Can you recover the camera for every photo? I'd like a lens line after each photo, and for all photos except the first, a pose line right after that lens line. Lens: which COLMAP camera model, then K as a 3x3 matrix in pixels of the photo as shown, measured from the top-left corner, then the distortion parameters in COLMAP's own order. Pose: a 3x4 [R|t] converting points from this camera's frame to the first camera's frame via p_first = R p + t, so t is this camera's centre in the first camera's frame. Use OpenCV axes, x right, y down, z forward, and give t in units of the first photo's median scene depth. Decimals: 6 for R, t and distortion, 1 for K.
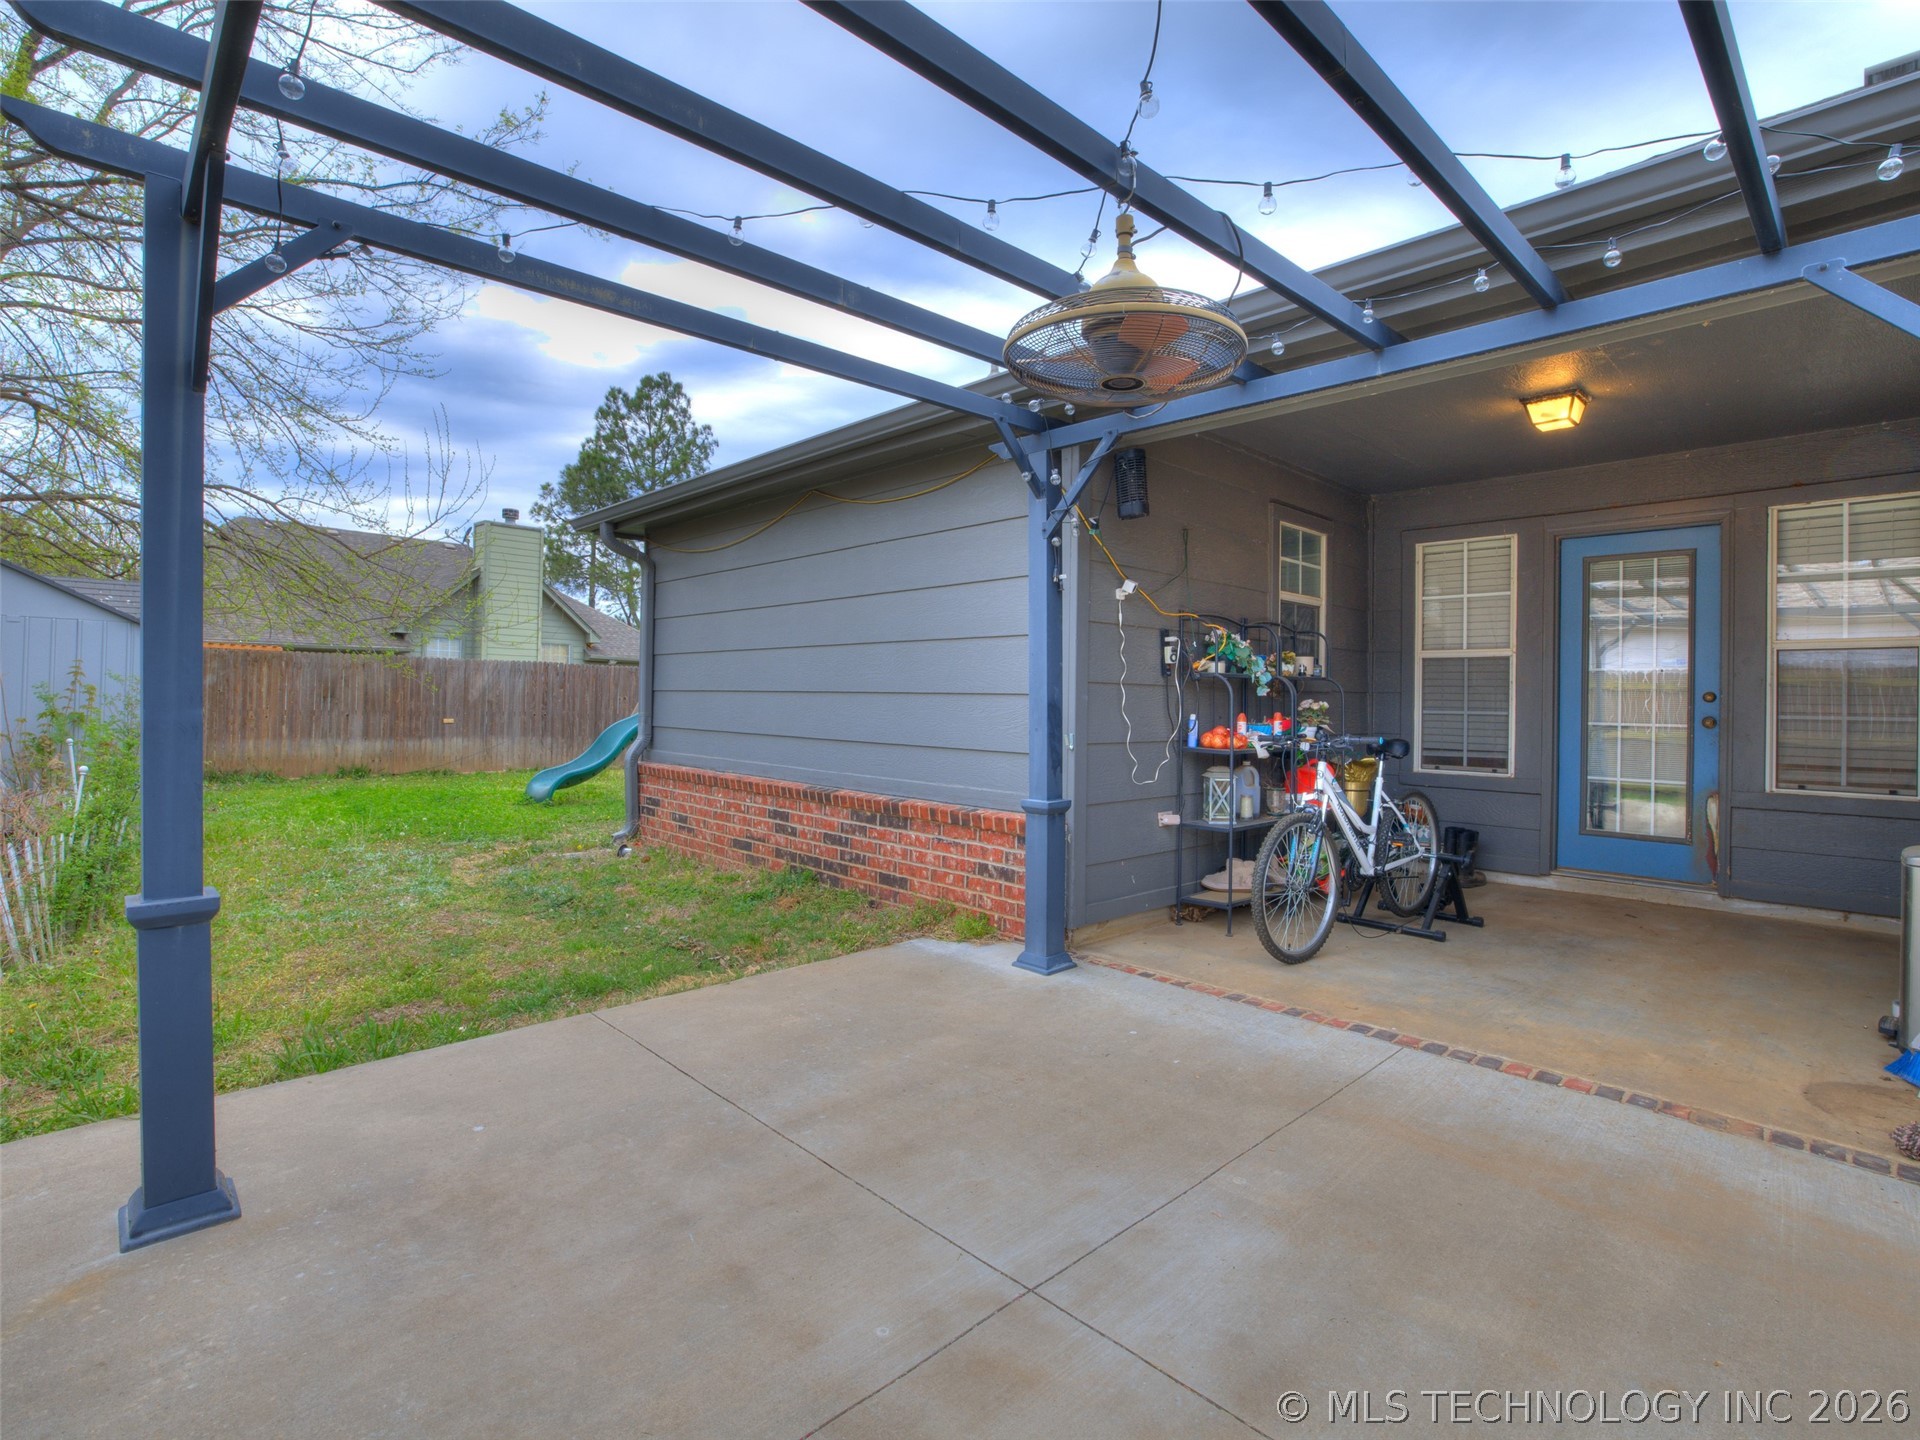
lens RADIAL K [[916.6, 0, 960.5], [0, 916.6, 706.4], [0, 0, 1]] dist [-0.028899, 0.000098]
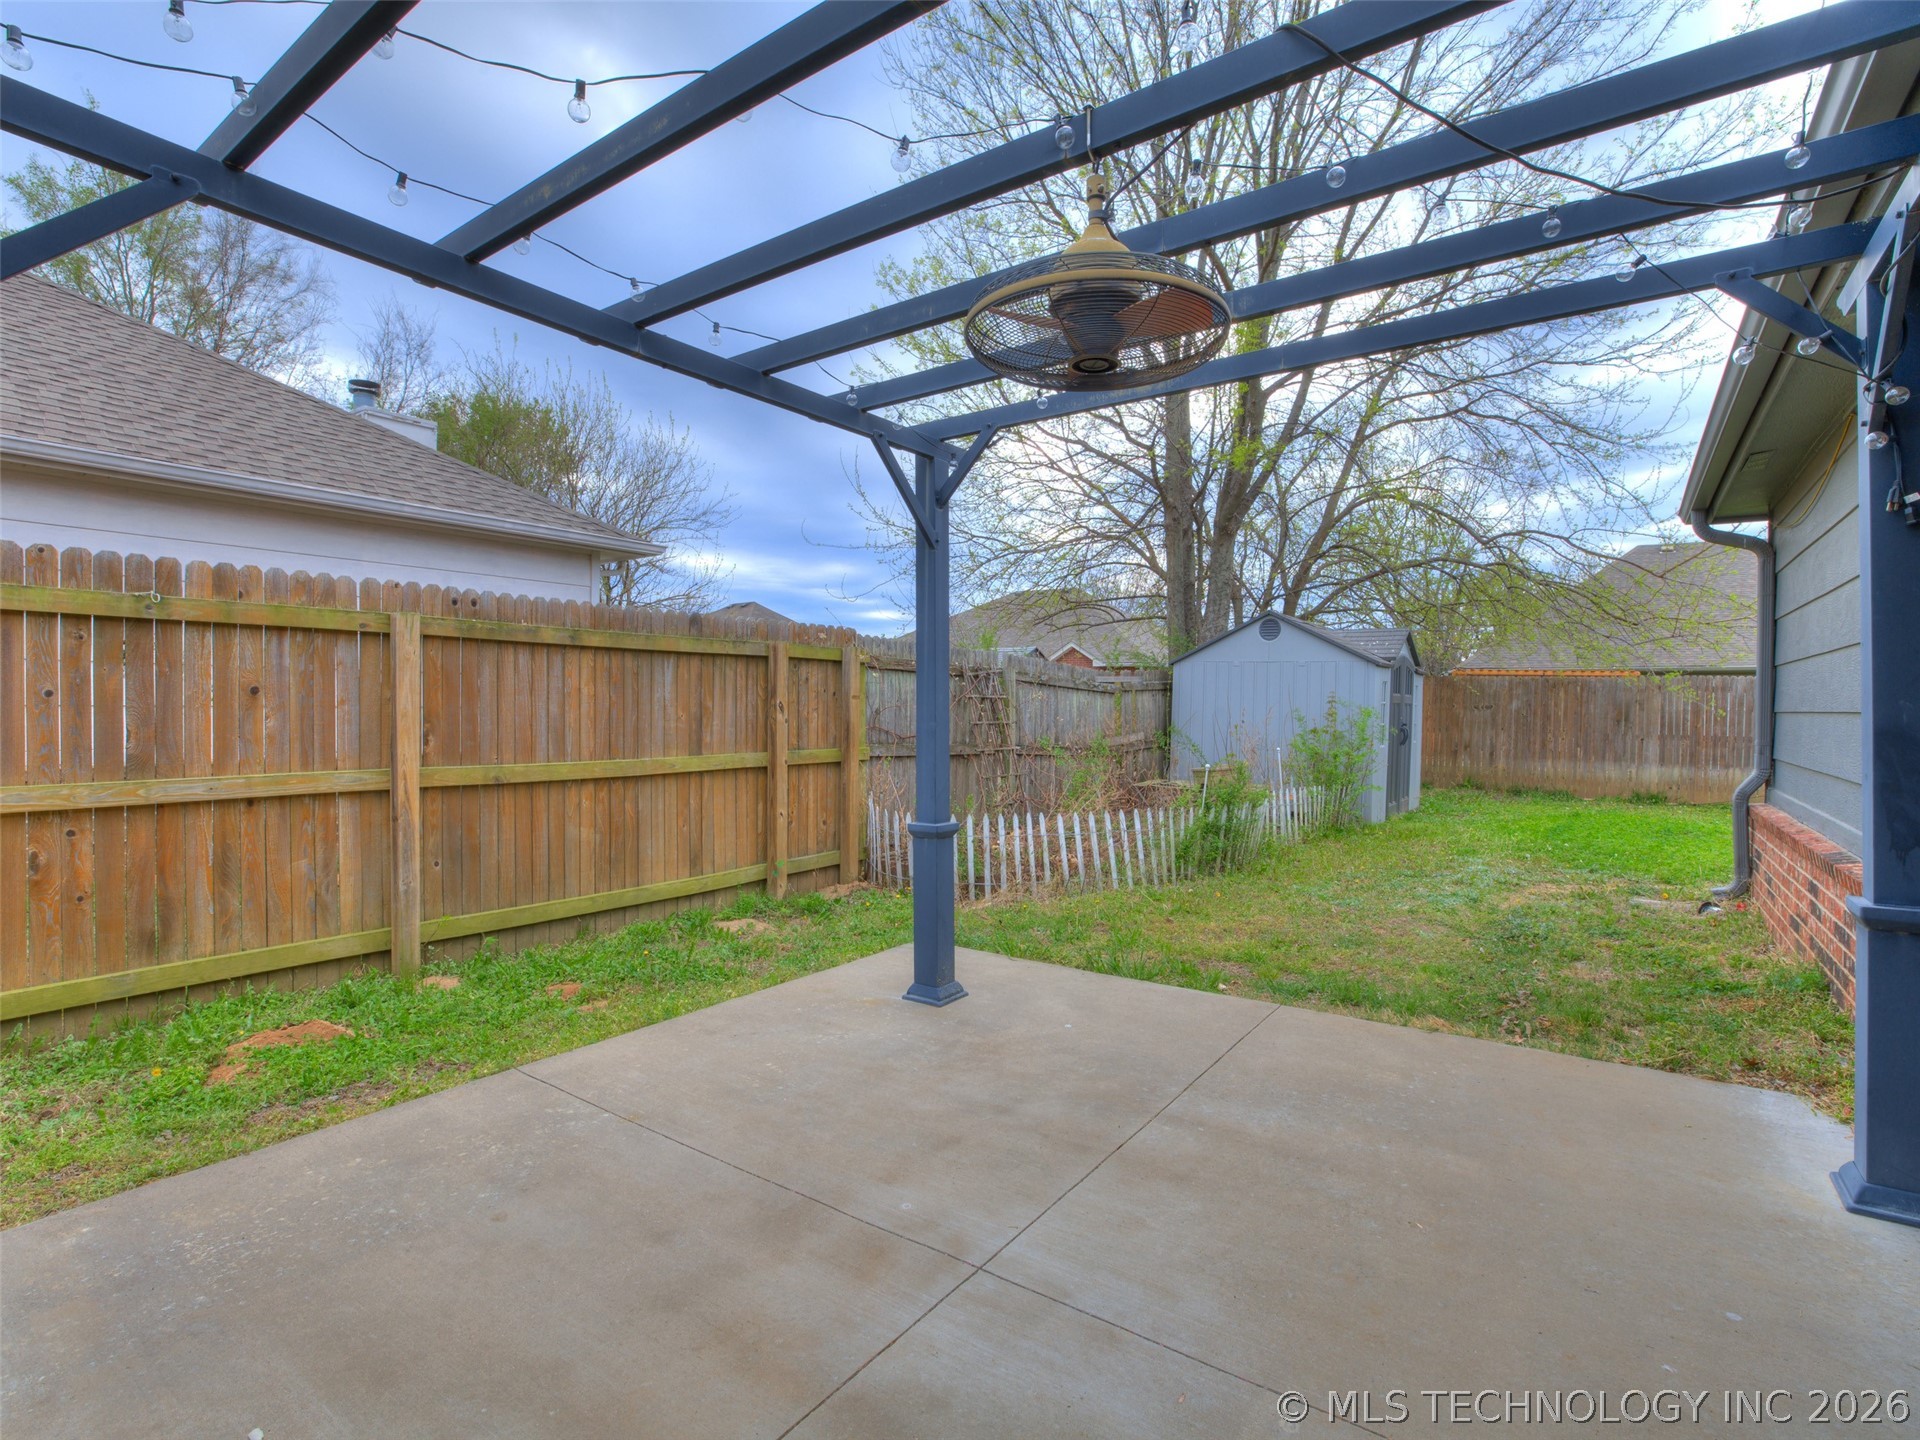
lens RADIAL K [[916.6, 0, 963.7], [0, 916.6, 720.9], [0, 0, 1]] dist [-0.028899, 0.000098]
pose [[0.203337, 0.002183, -0.979106, 0.516559], [-0.013210, 0.999913, -0.000514, -0.000060], [0.979020, 0.013039, 0.203348, 0.348218]]
